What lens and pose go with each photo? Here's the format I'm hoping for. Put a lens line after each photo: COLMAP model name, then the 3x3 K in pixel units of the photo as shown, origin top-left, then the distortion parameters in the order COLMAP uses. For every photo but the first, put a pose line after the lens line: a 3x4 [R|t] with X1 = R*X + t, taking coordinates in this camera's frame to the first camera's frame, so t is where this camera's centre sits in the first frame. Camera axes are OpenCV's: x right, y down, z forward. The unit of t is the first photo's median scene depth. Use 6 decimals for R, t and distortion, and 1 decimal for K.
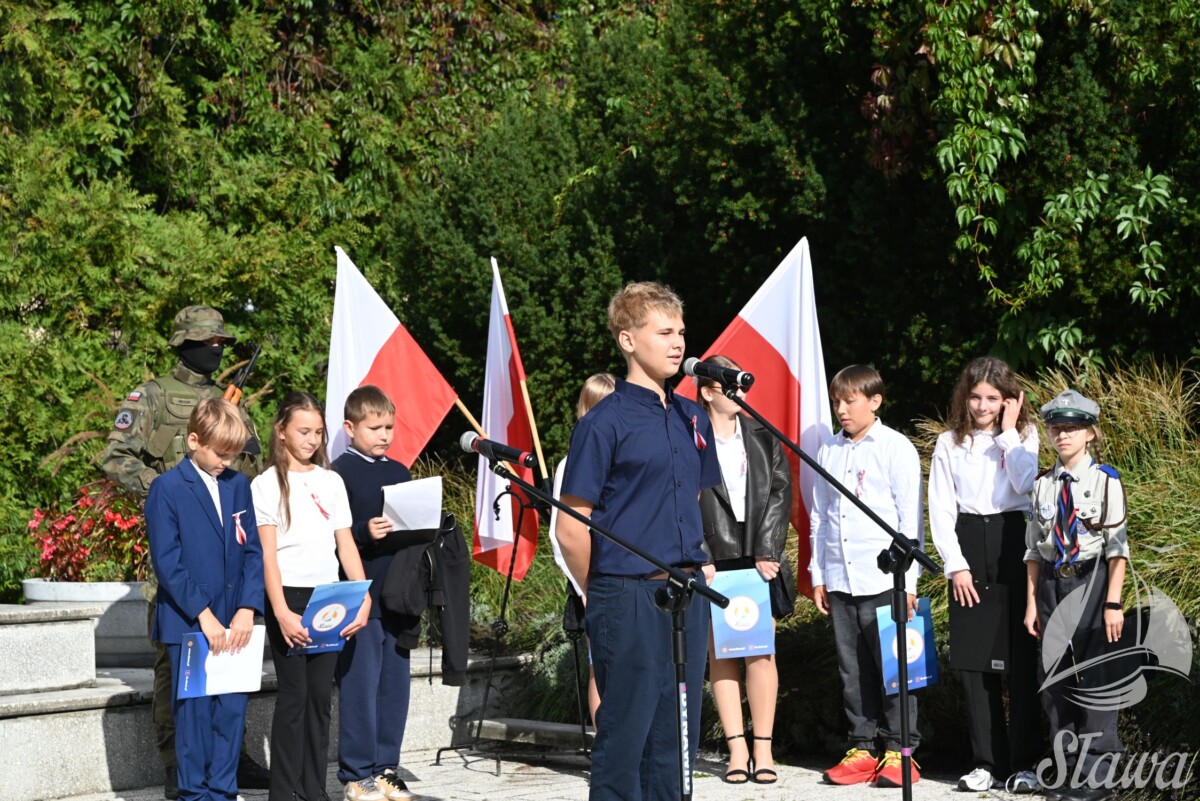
lens RADIAL K [[2491.1, 0, 589.8], [0, 2491.1, 409.5], [0, 0, 1]] dist [-0.008235, 0.000000]
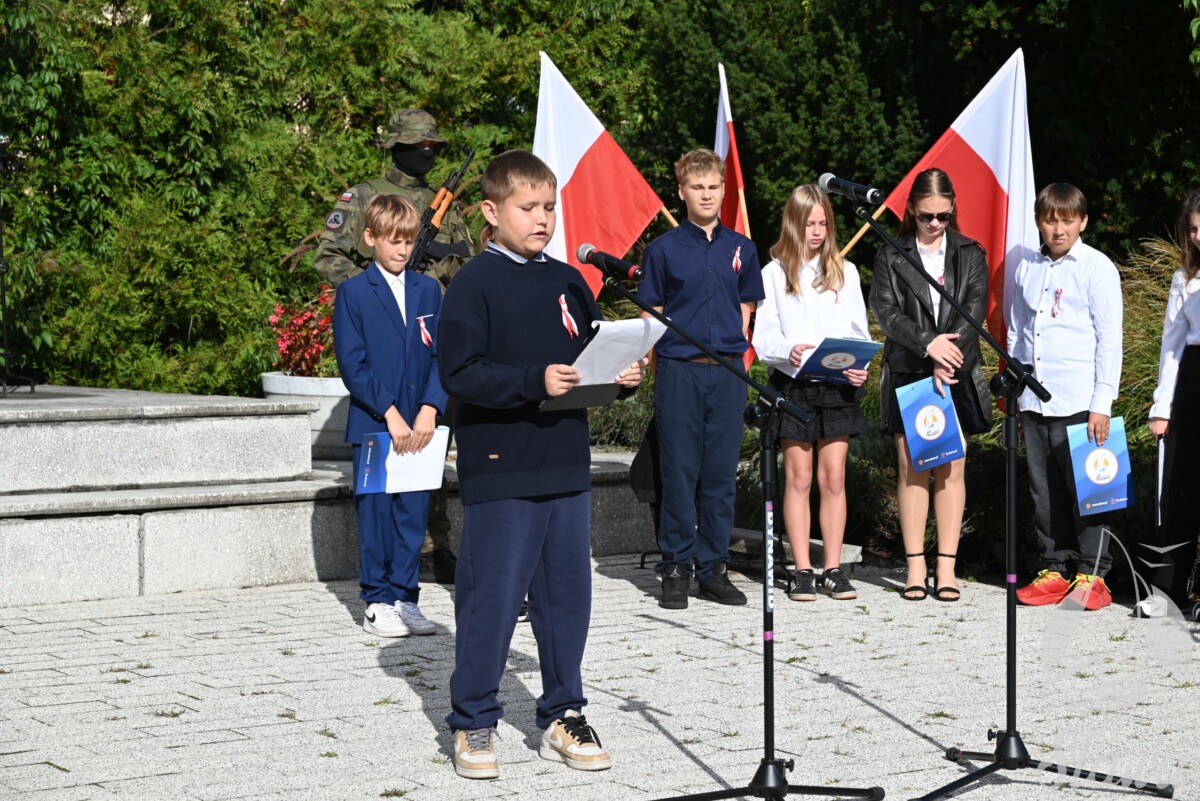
lens RADIAL K [[2491.1, 0, 605.0], [0, 2491.1, 408.1], [0, 0, 1]] dist [-0.008235, 0.000000]
pose [[0.990789, 0.032464, -0.131466, 0.045600], [-0.021891, 0.996467, 0.081082, -0.003358], [0.133633, -0.077457, 0.987999, 0.001339]]
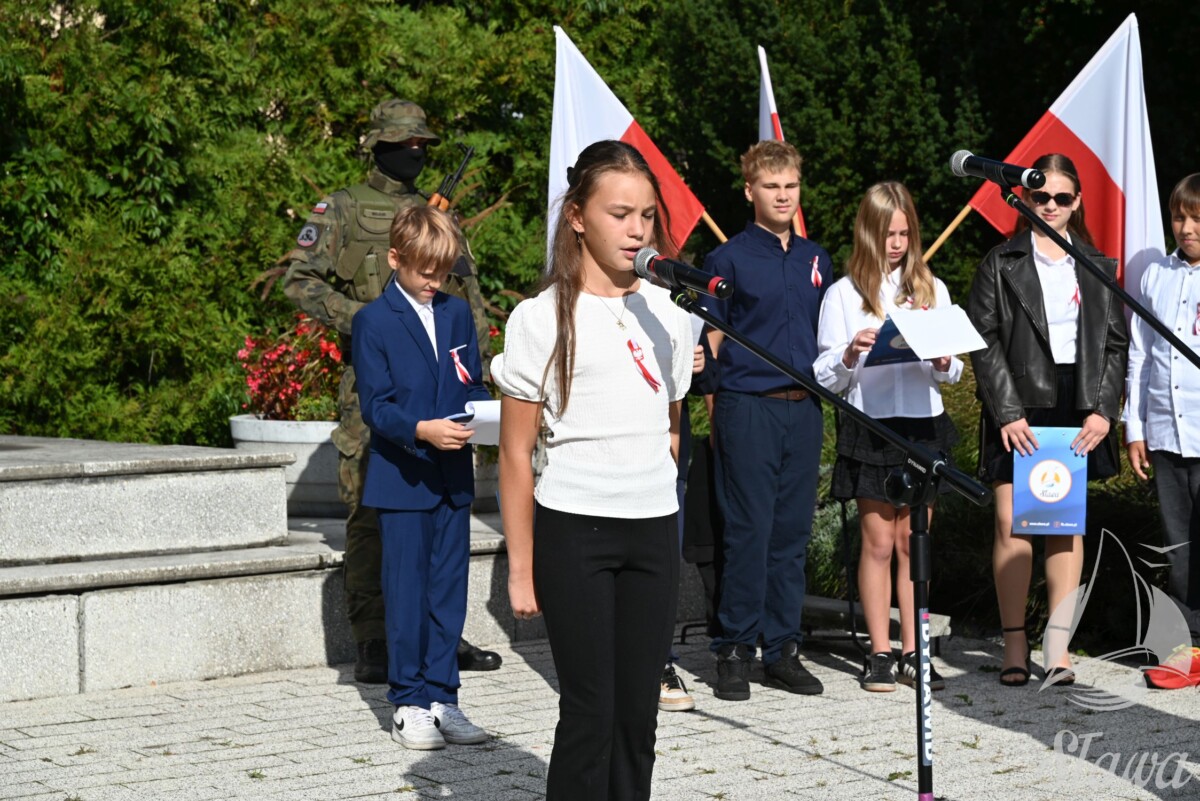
lens RADIAL K [[2491.1, 0, 596.1], [0, 2491.1, 392.6], [0, 0, 1]] dist [-0.008235, 0.000000]
pose [[0.991340, 0.013457, -0.130627, 0.016252], [-0.005013, 0.997888, 0.064758, 0.001723], [0.131222, -0.063542, 0.989314, 0.131738]]
